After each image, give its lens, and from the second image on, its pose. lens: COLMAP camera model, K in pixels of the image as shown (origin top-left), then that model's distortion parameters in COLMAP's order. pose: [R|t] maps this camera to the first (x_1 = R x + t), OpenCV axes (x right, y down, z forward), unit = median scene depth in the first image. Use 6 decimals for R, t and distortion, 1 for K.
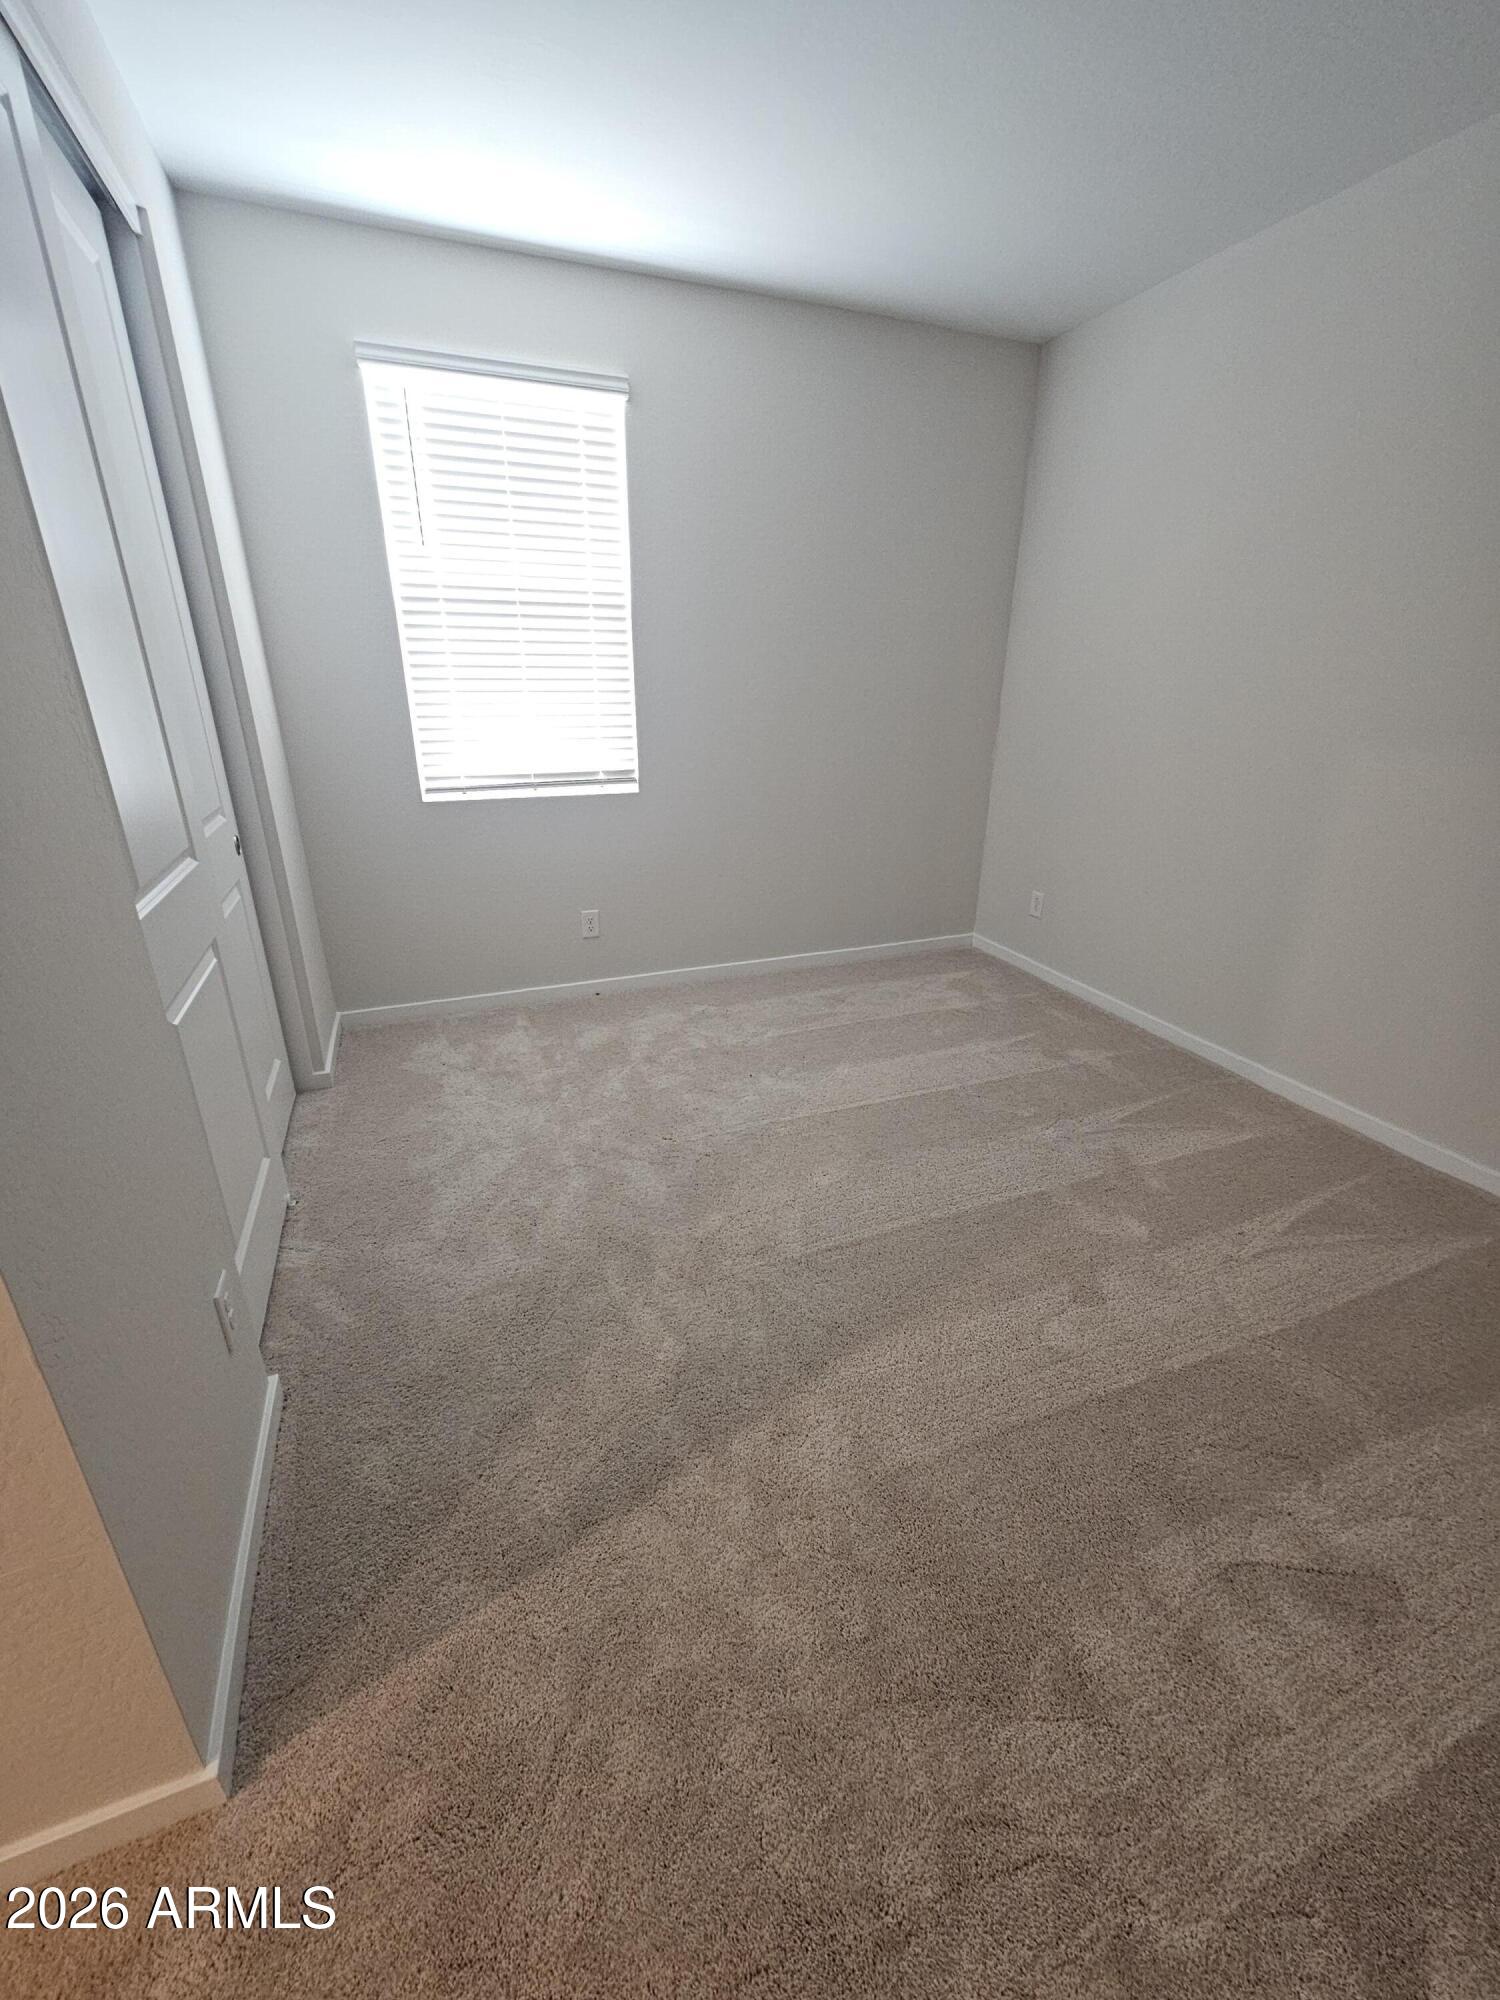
lens RADIAL K [[816.5, 0, 735.5], [0, 816.5, 996.5], [0, 0, 1]] dist [0.000250, 0.000442]
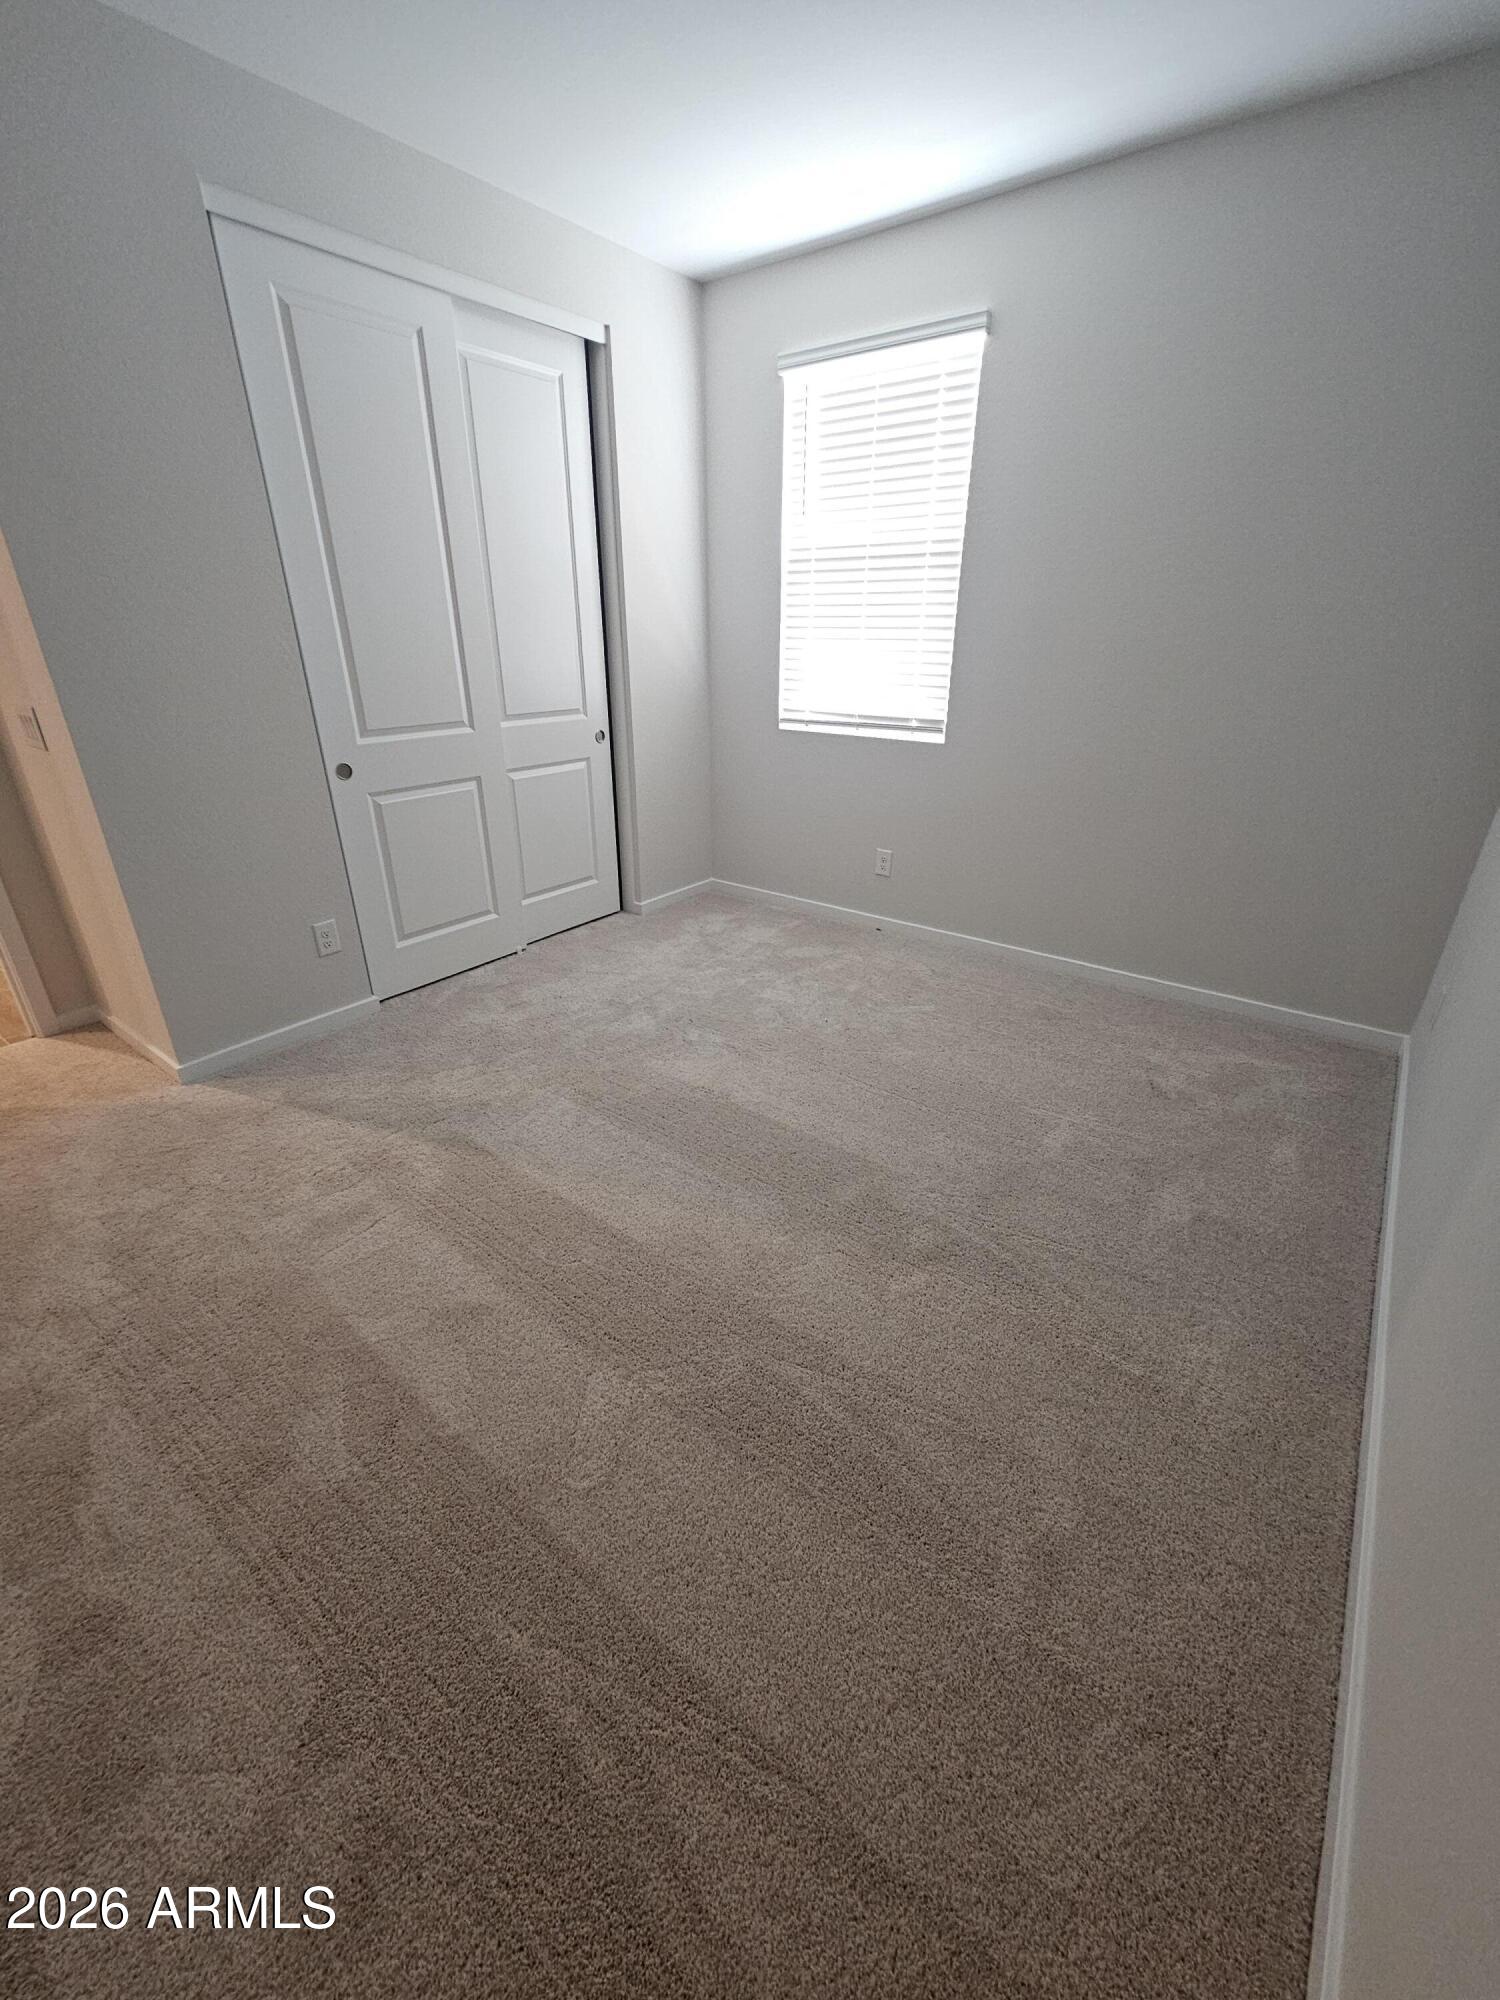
lens RADIAL K [[816.5, 0, 759.3], [0, 816.5, 996.3], [0, 0, 1]] dist [0.000250, 0.000442]
pose [[0.519664, 0.347787, -0.780381, 0.709928], [-0.315821, 0.926898, 0.202776, -0.103753], [0.793856, 0.141085, 0.591513, 0.300193]]
